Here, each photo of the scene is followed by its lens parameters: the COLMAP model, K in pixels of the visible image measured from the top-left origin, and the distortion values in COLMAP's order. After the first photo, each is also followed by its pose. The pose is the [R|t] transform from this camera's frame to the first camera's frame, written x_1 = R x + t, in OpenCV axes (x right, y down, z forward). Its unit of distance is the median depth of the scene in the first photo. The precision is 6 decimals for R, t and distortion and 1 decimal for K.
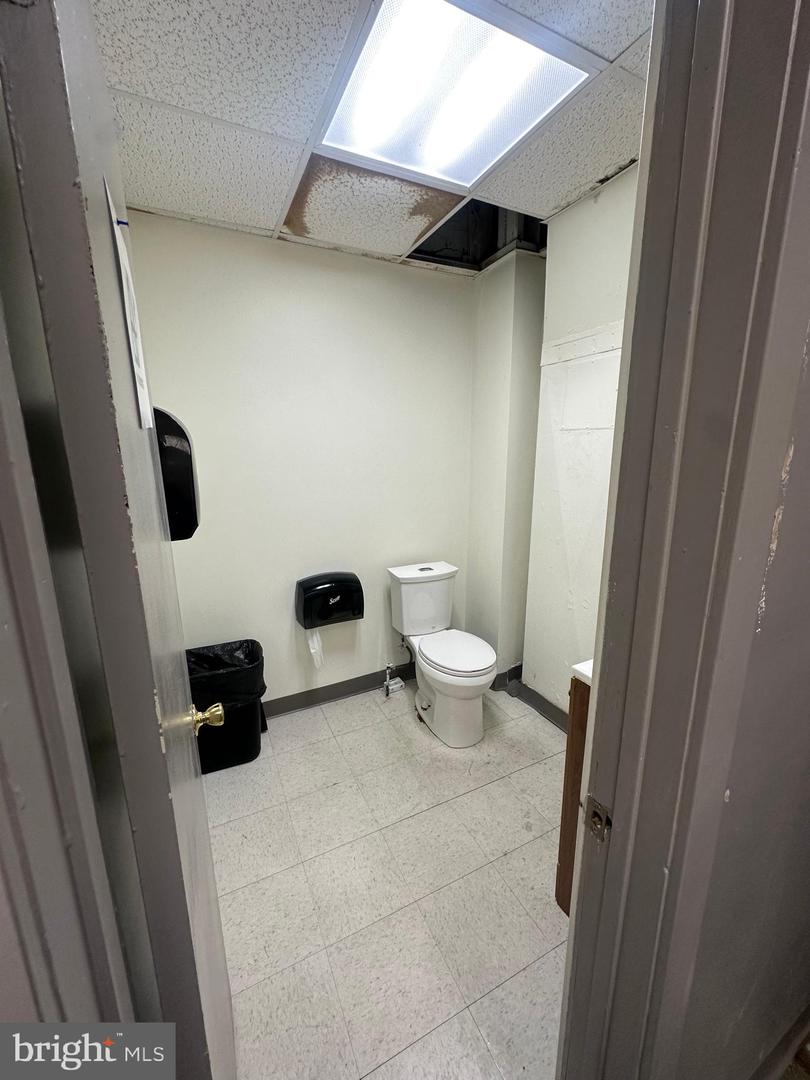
lens RADIAL K [[430.1, 0, 405.0], [0, 430.1, 540.0], [0, 0, 1]] dist [-0.000125, 0.000045]
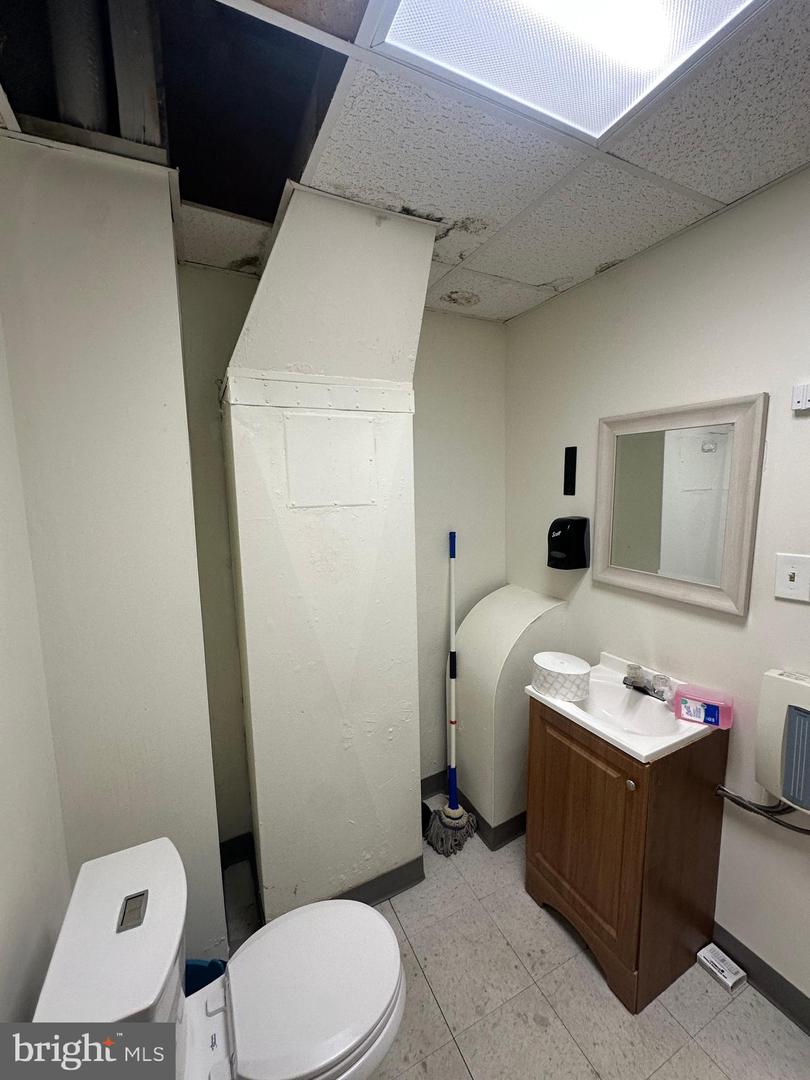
lens RADIAL K [[430.1, 0, 405.0], [0, 430.1, 540.0], [0, 0, 1]] dist [-0.000125, 0.000045]
pose [[0.007591, -0.113064, 0.993559, -0.313212], [0.241457, 0.964394, 0.107900, -0.245008], [-0.970382, 0.239083, 0.034621, 0.846456]]
